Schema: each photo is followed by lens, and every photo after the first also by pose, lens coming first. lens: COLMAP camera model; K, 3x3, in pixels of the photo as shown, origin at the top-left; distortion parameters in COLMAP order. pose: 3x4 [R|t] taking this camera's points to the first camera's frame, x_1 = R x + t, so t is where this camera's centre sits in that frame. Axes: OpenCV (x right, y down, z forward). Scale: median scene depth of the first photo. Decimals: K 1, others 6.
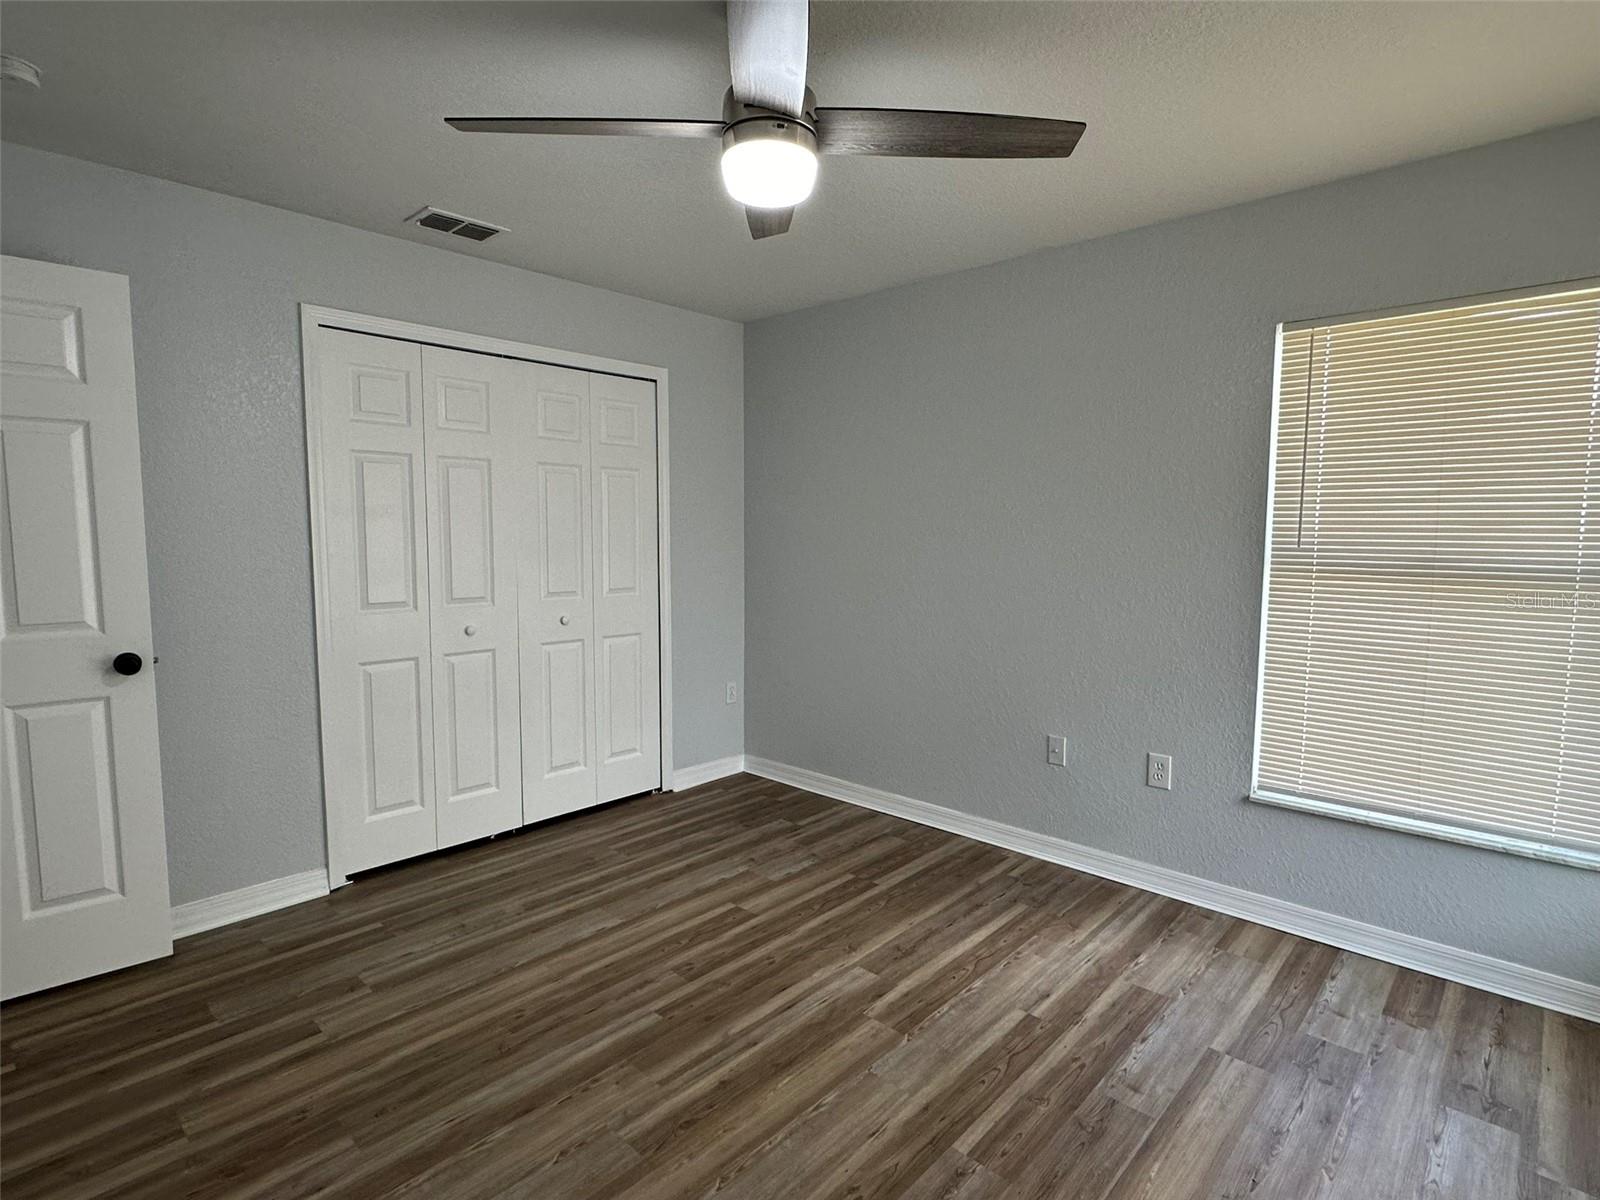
lens RADIAL K [[812.4, 0, 805.9], [0, 812.4, 595.4], [0, 0, 1]] dist [-0.002267, -0.000575]
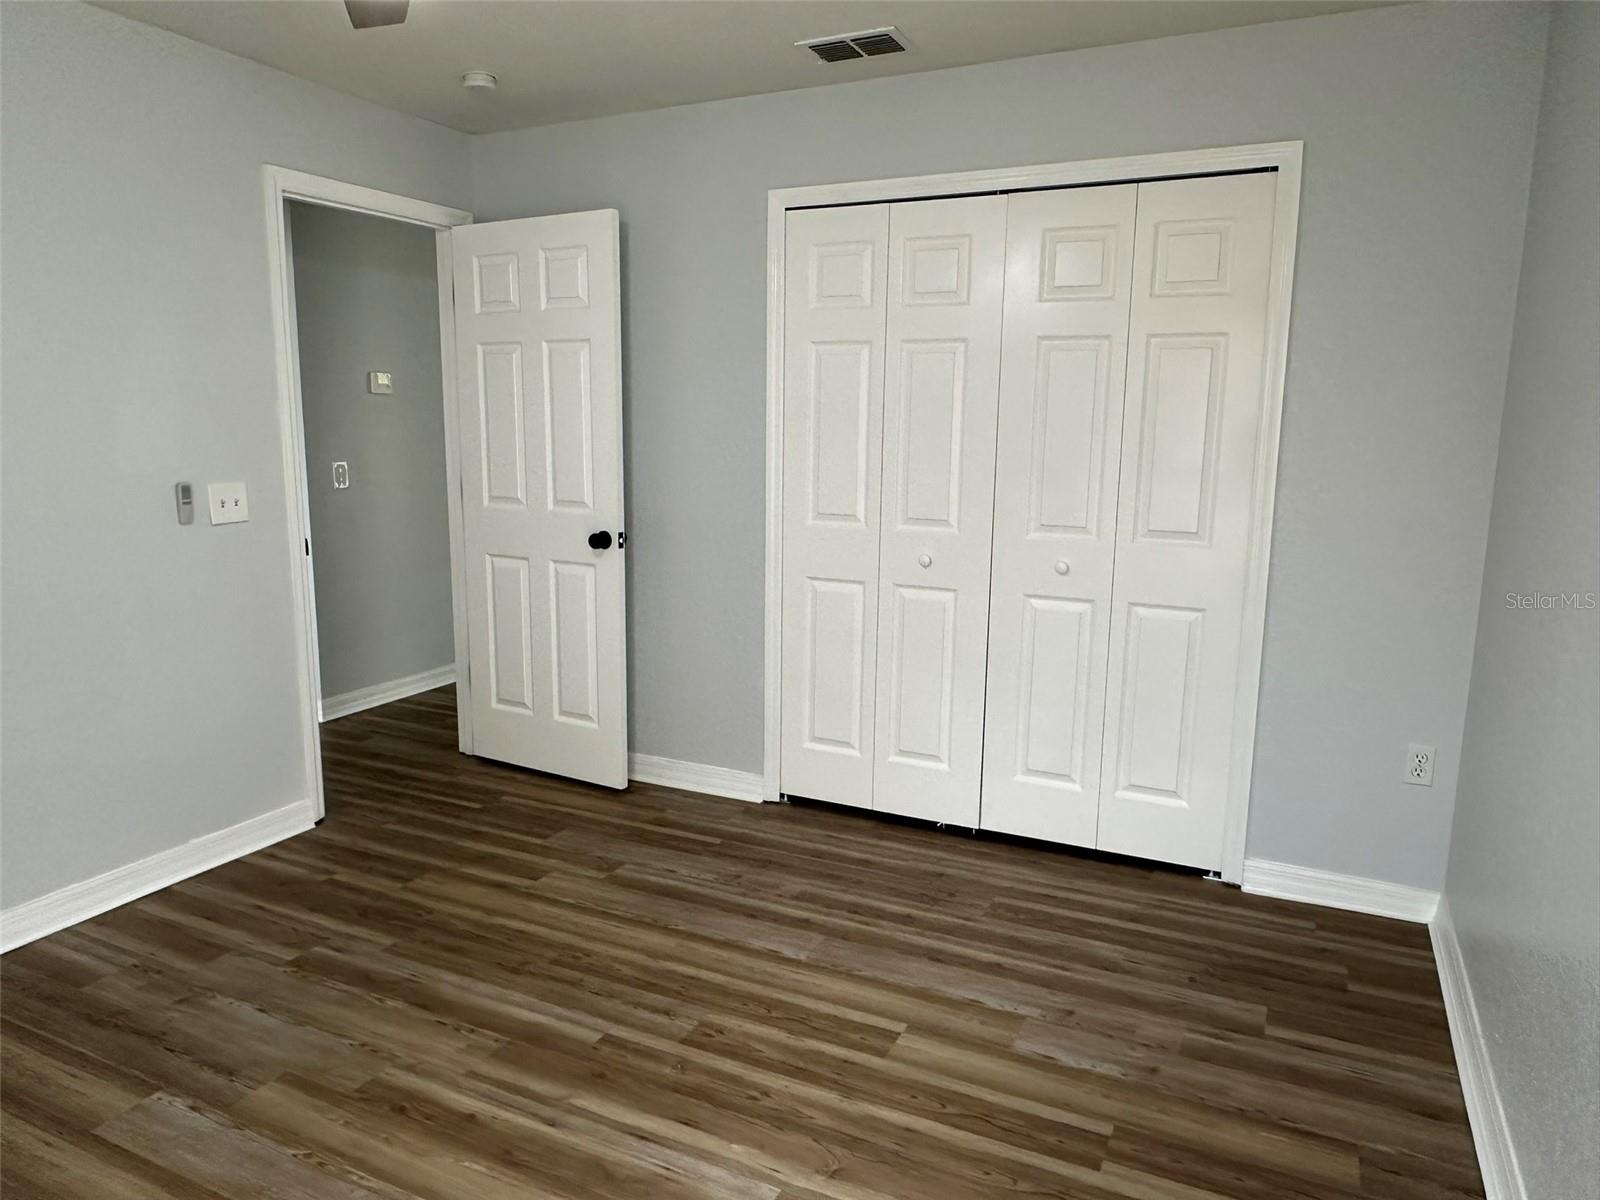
lens RADIAL K [[1069.5, 0, 797.7], [0, 1069.5, 594.2], [0, 0, 1]] dist [-0.004762, 0.002574]
pose [[0.290989, 0.150549, -0.944807, 0.636591], [-0.088114, 0.987561, 0.130224, -0.057600], [0.952660, 0.045358, 0.300635, 0.666566]]
